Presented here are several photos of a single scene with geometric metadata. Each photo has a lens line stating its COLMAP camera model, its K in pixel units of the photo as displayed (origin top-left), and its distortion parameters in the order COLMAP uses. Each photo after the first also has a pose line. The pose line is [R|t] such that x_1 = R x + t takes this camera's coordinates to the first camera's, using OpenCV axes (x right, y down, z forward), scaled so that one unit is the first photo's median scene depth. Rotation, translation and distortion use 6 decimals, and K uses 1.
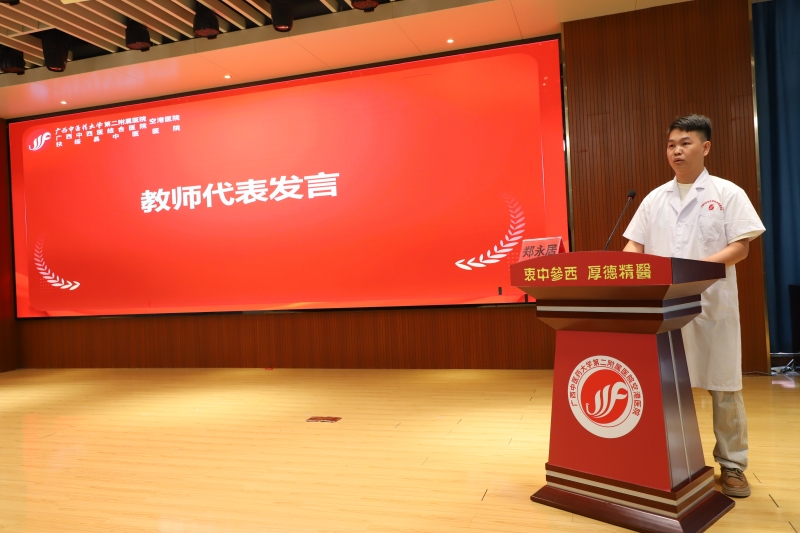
lens RADIAL K [[634.6, 0, 399.9], [0, 634.6, 266.9], [0, 0, 1]] dist [0.005800, 0.000152]
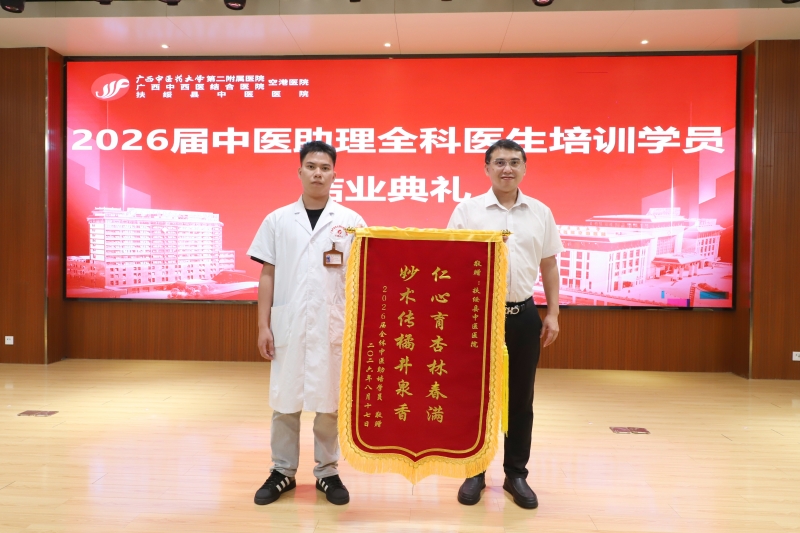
lens RADIAL K [[594.6, 0, 399.5], [0, 594.6, 269.4], [0, 0, 1]] dist [0.005047, -0.001169]
pose [[0.965548, 0.053483, 0.254670, -0.436040], [-0.058464, 0.998217, 0.012028, 0.009348], [-0.253572, -0.026502, 0.966953, 0.159616]]
